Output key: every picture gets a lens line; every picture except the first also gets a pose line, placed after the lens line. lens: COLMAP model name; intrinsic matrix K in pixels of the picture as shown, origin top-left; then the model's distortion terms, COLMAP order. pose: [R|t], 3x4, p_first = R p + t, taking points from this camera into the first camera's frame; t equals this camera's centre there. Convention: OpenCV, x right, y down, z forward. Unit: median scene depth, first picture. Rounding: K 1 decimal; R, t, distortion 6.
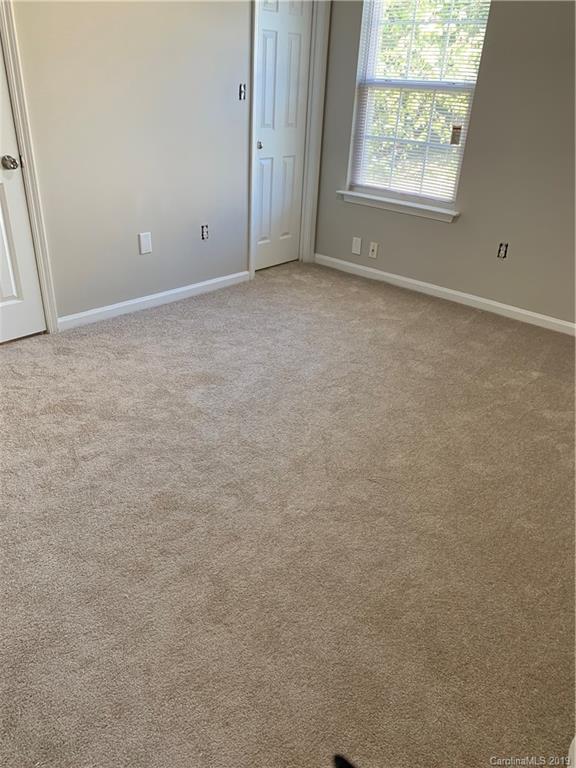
lens RADIAL K [[560.5, 0, 282.4], [0, 560.5, 384.5], [0, 0, 1]] dist [-0.015375, -0.002691]
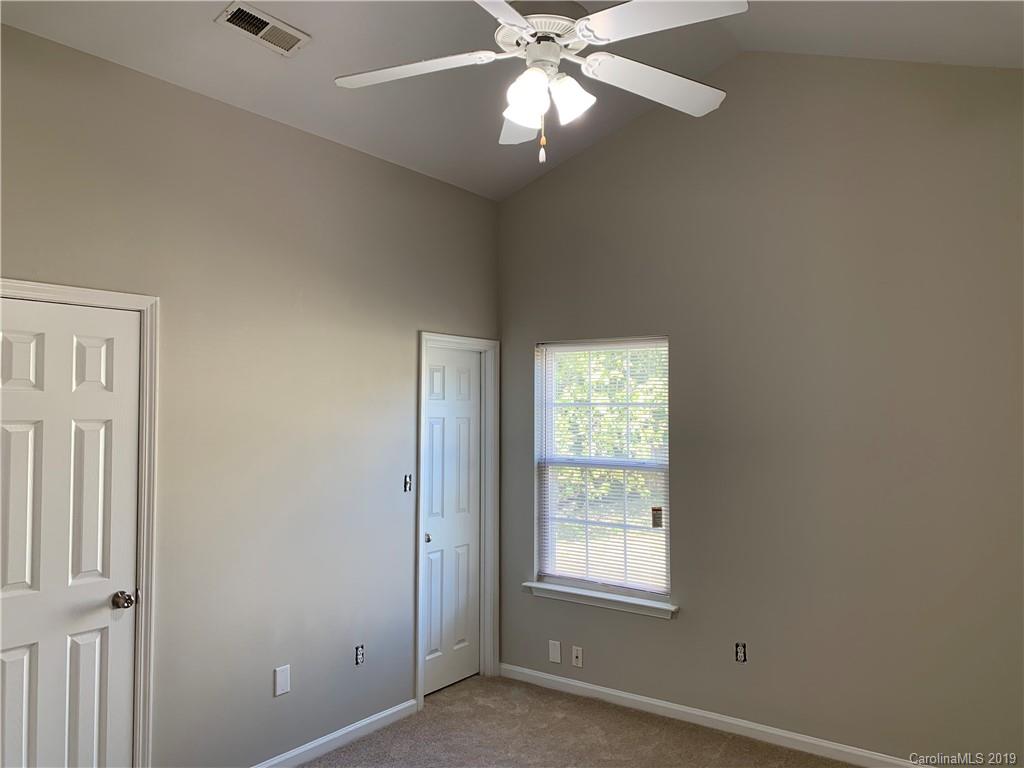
lens RADIAL K [[747.3, 0, 518.9], [0, 747.3, 378.7], [0, 0, 1]] dist [-0.015375, -0.002691]
pose [[0.990991, -0.031096, 0.130266, -0.042463], [0.093637, 0.856294, -0.507929, -0.055272], [-0.095752, 0.515551, 0.851492, -0.073236]]
